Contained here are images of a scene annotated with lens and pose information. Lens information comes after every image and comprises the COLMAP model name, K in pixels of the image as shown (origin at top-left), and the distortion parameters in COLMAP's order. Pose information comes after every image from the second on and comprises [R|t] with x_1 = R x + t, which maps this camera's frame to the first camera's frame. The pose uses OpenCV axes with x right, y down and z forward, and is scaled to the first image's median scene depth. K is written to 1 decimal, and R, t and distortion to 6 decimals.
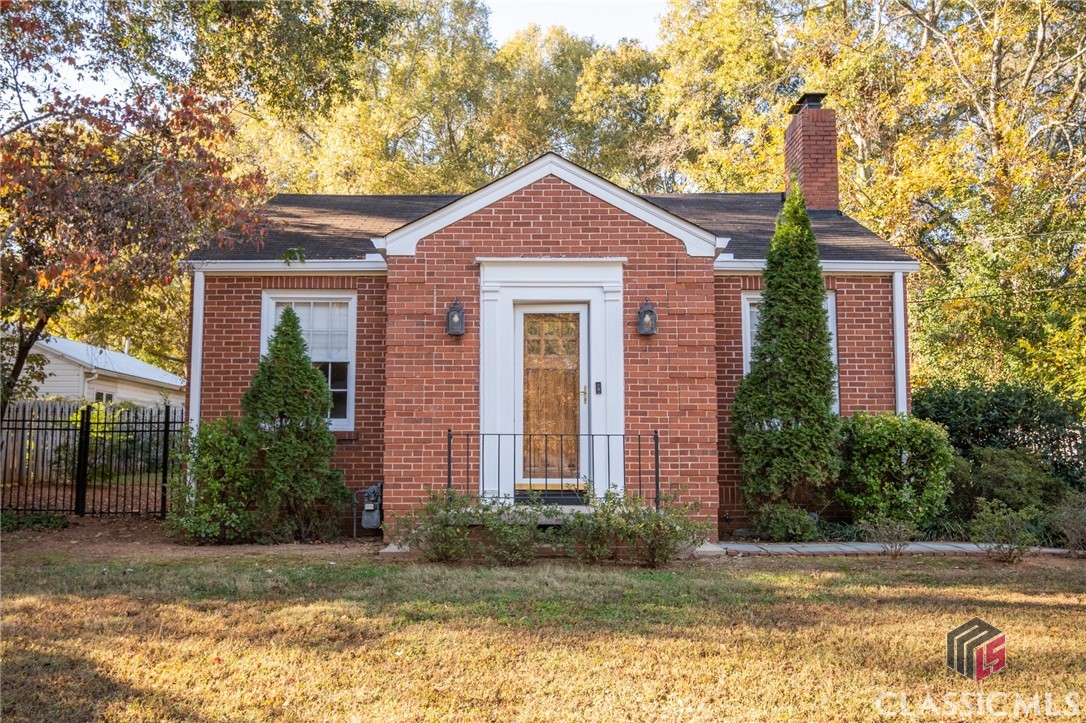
lens RADIAL K [[910.2, 0, 543.0], [0, 910.2, 361.5], [0, 0, 1]] dist [0.002255, -0.011572]
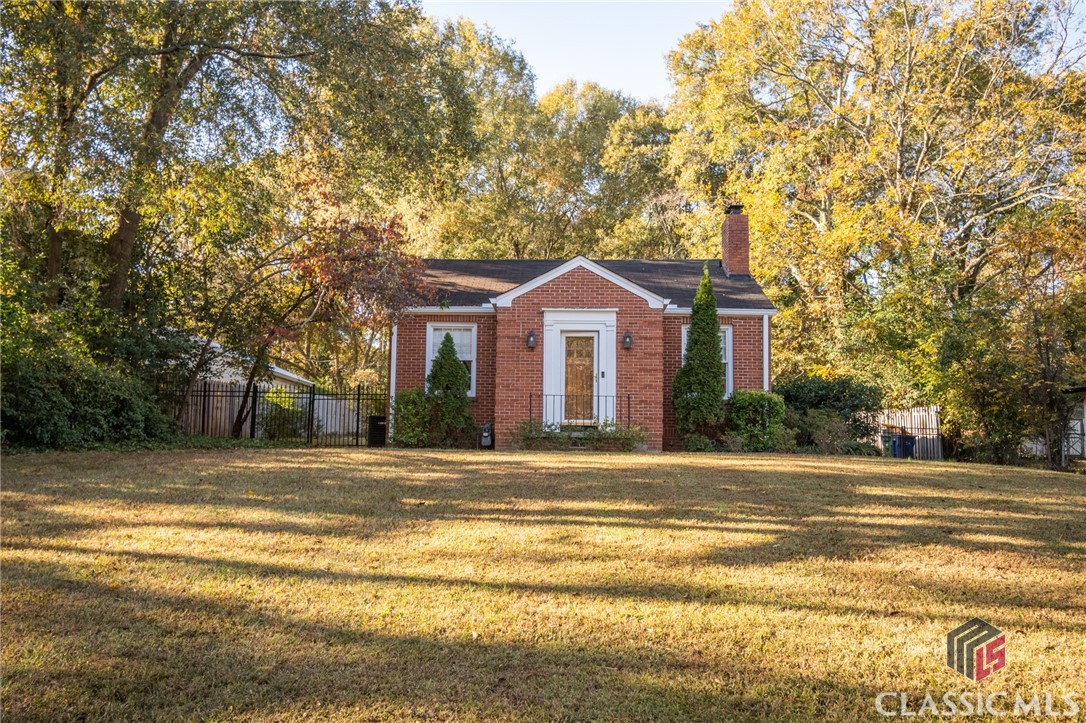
lens RADIAL K [[910.2, 0, 543.0], [0, 910.2, 361.5], [0, 0, 1]] dist [0.002255, -0.011572]
pose [[0.999291, 0.009541, -0.036423, 0.002141], [-0.009598, 0.999953, -0.001398, 0.004417], [0.036408, 0.001747, 0.999335, -0.954810]]
